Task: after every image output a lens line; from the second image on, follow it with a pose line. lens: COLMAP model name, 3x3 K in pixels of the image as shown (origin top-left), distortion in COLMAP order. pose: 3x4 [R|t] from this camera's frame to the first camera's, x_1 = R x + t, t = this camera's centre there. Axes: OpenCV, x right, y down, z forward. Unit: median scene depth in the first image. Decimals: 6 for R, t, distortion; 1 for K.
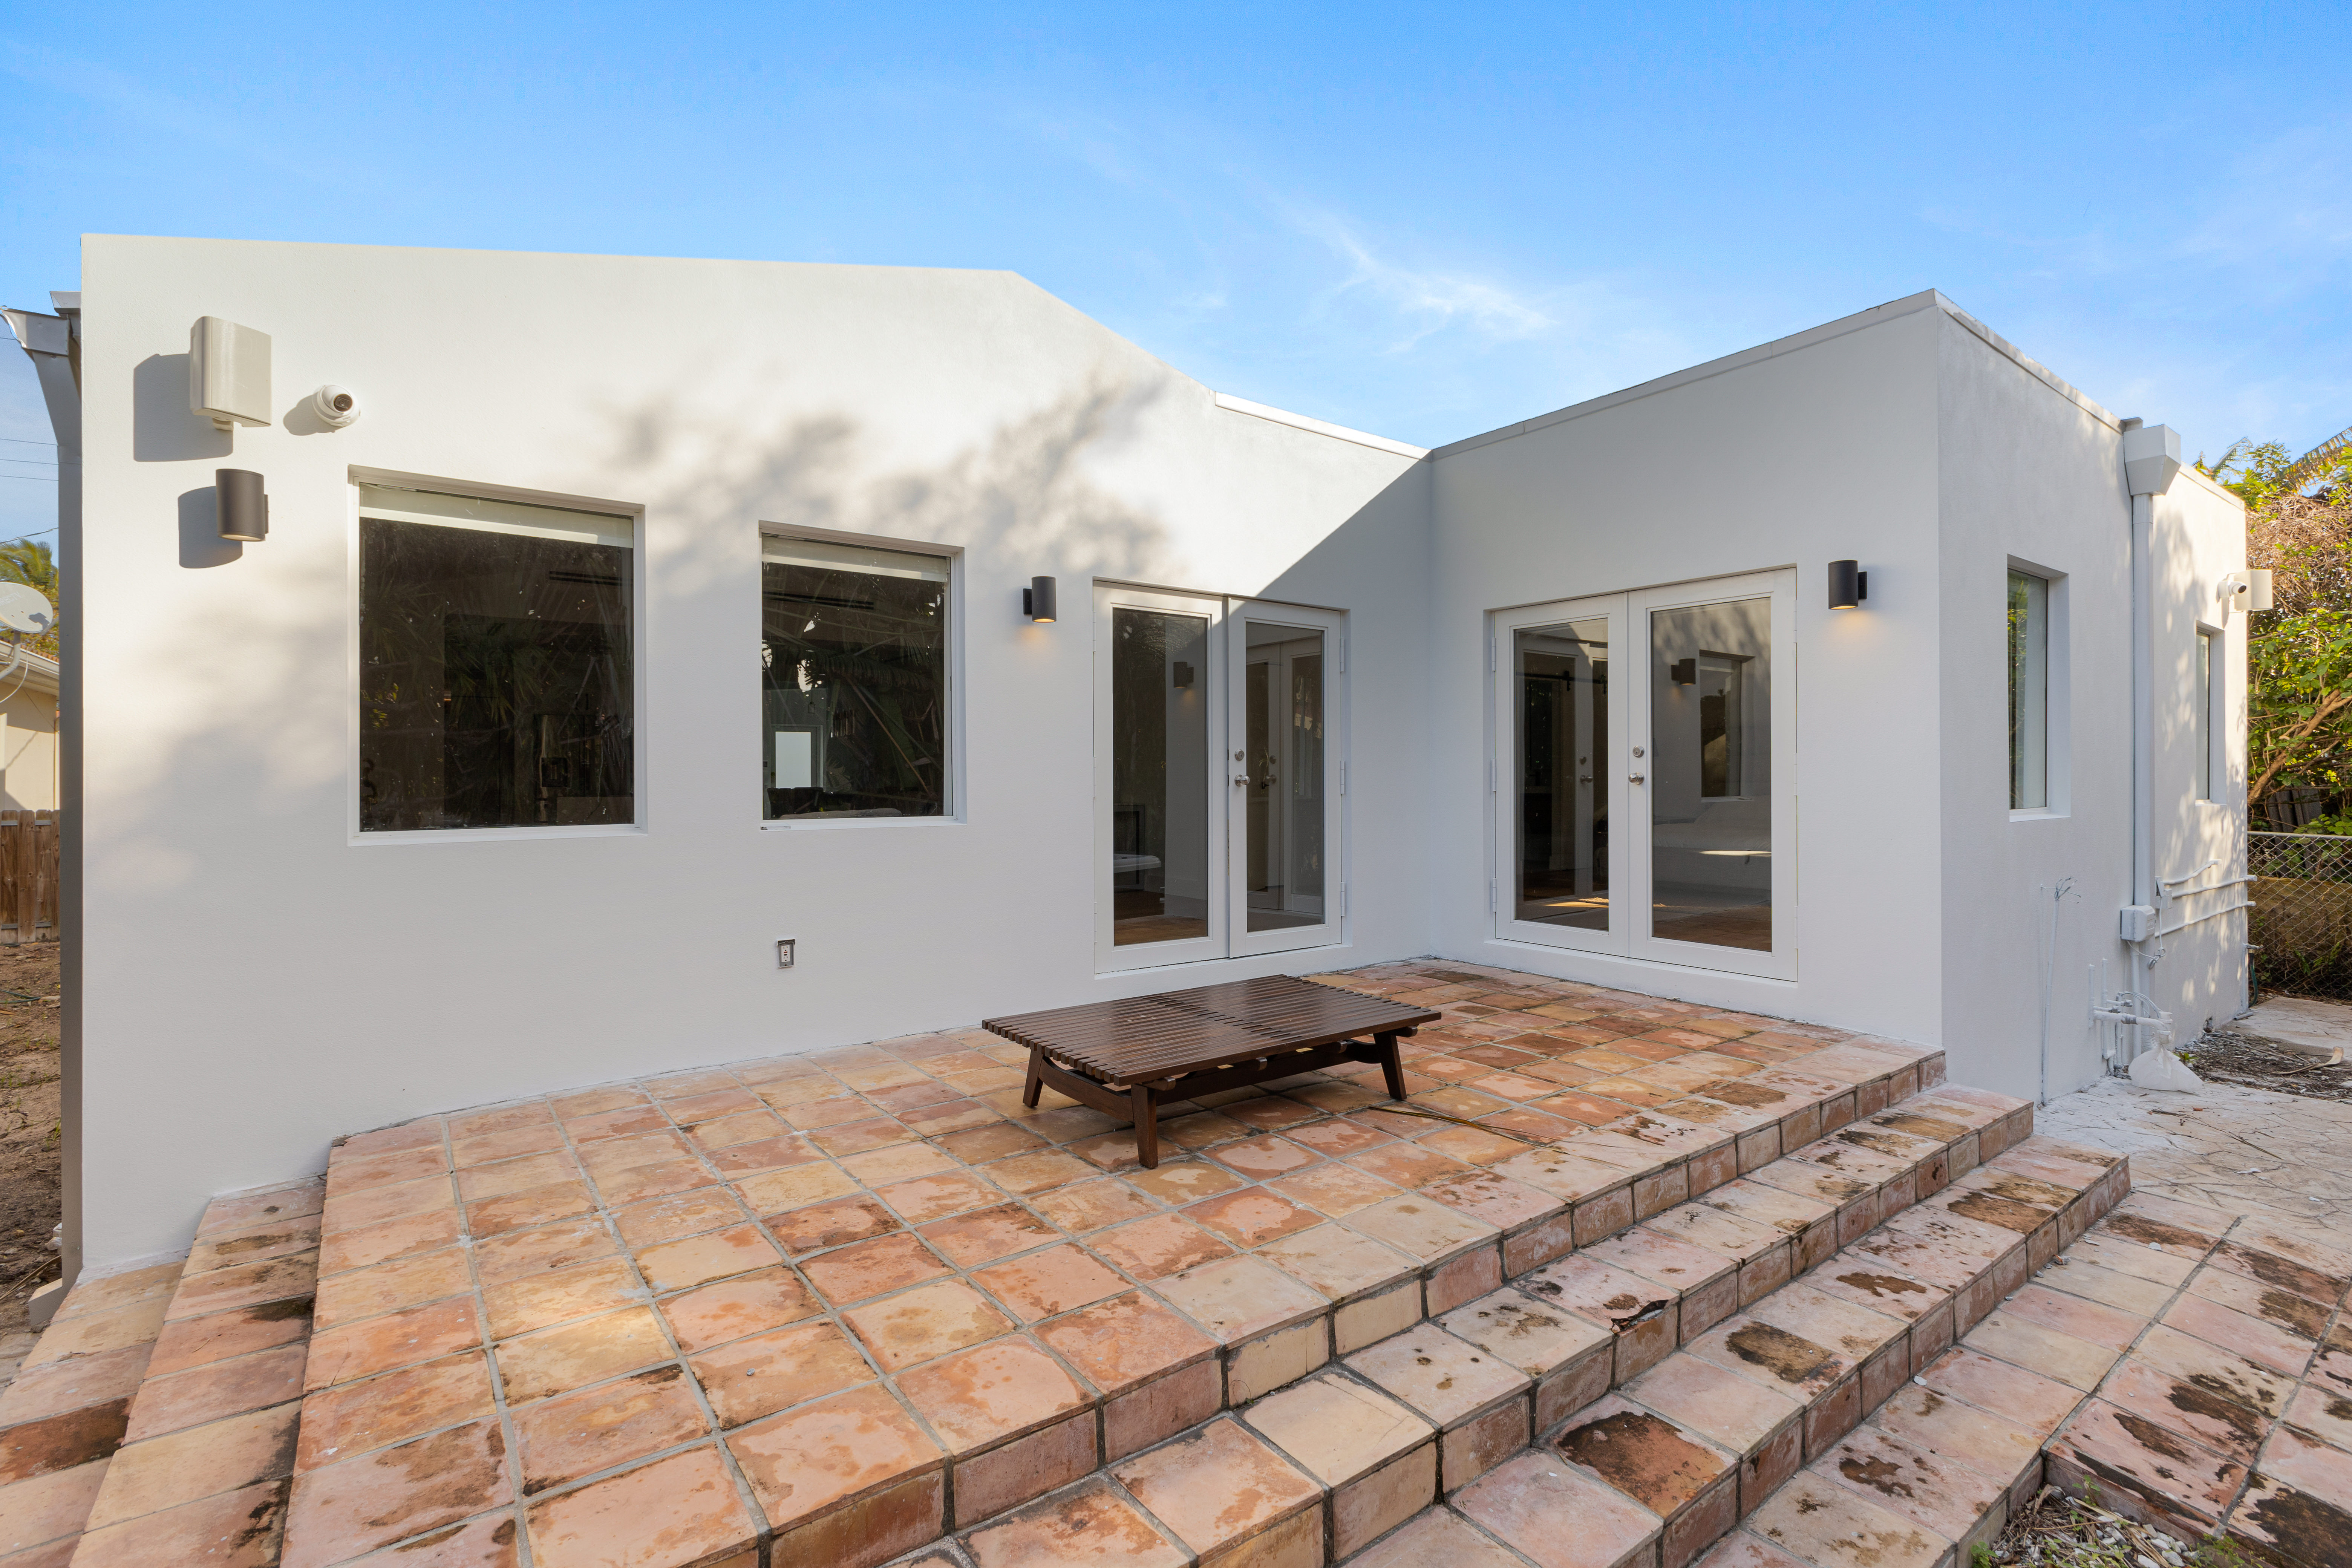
lens RADIAL K [[1055.3, 0, 1177.8], [0, 1055.3, 750.5], [0, 0, 1]] dist [0.000968, -0.000717]
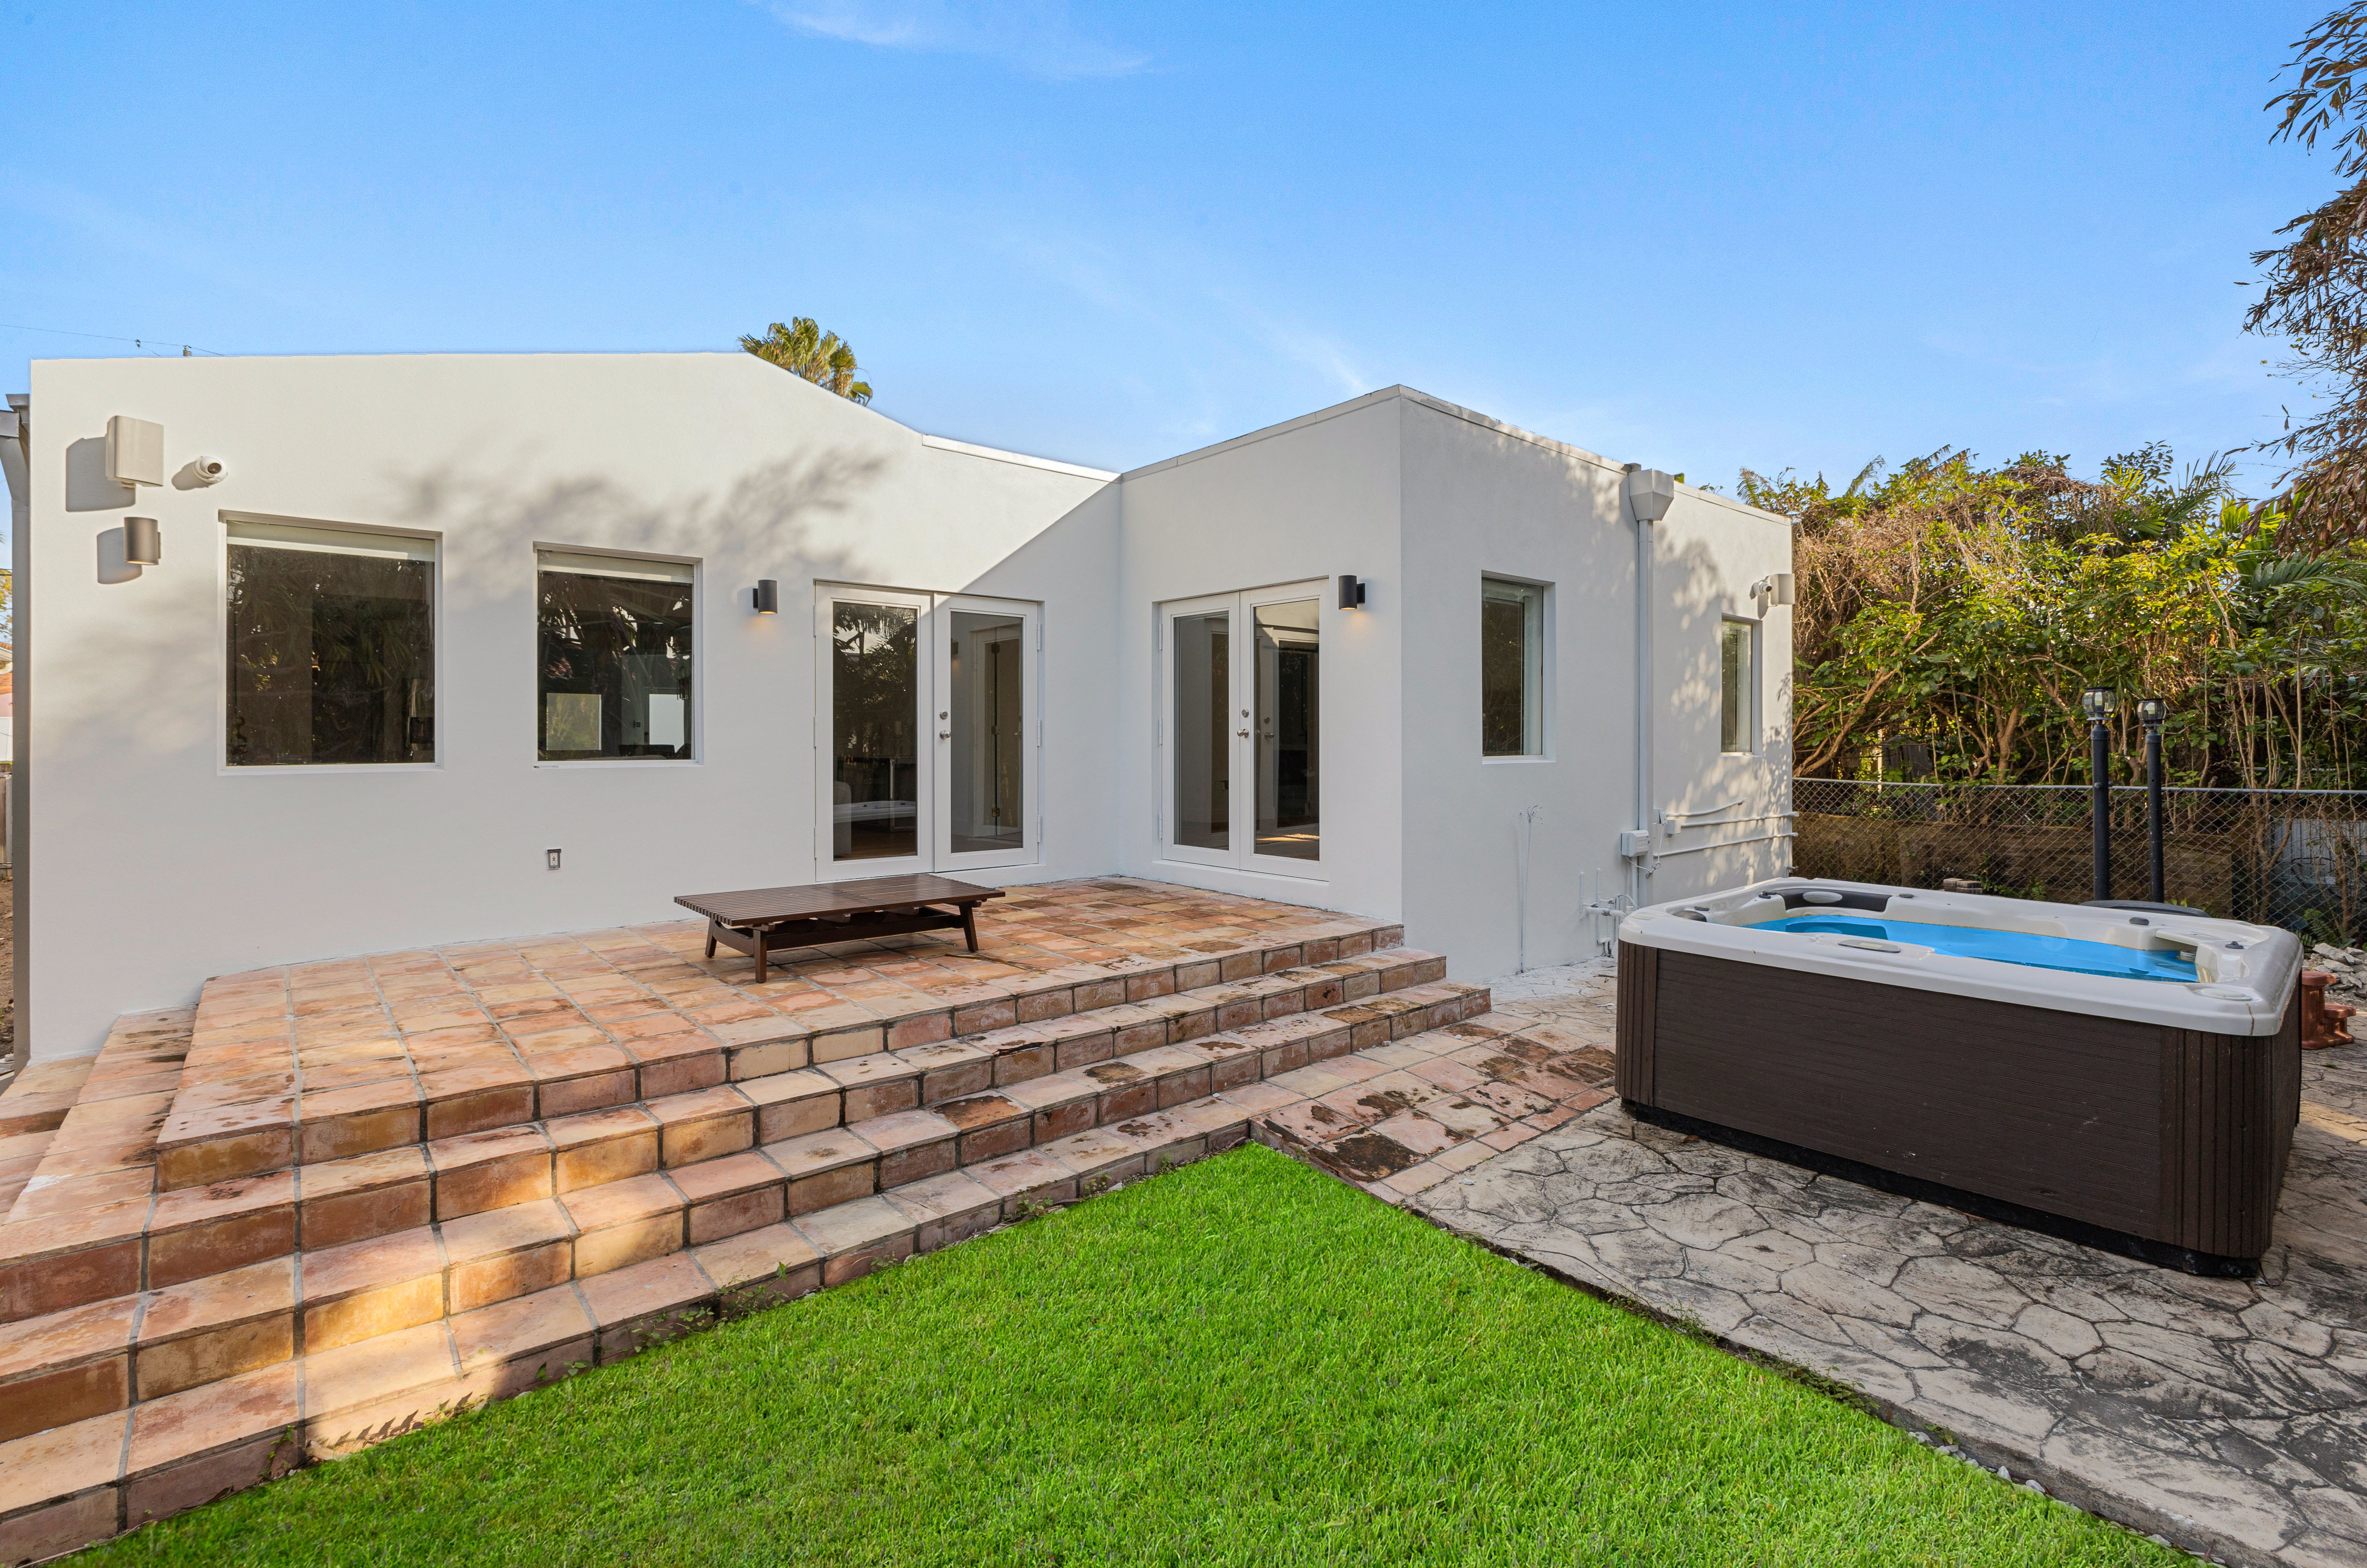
lens RADIAL K [[1064.9, 0, 1182.0], [0, 1064.9, 715.5], [0, 0, 1]] dist [-0.013523, 0.000246]
pose [[0.997939, 0.002894, 0.064106, 0.461634], [-0.002982, 0.999995, 0.001278, 0.004631], [-0.064102, -0.001467, 0.997942, -0.548509]]
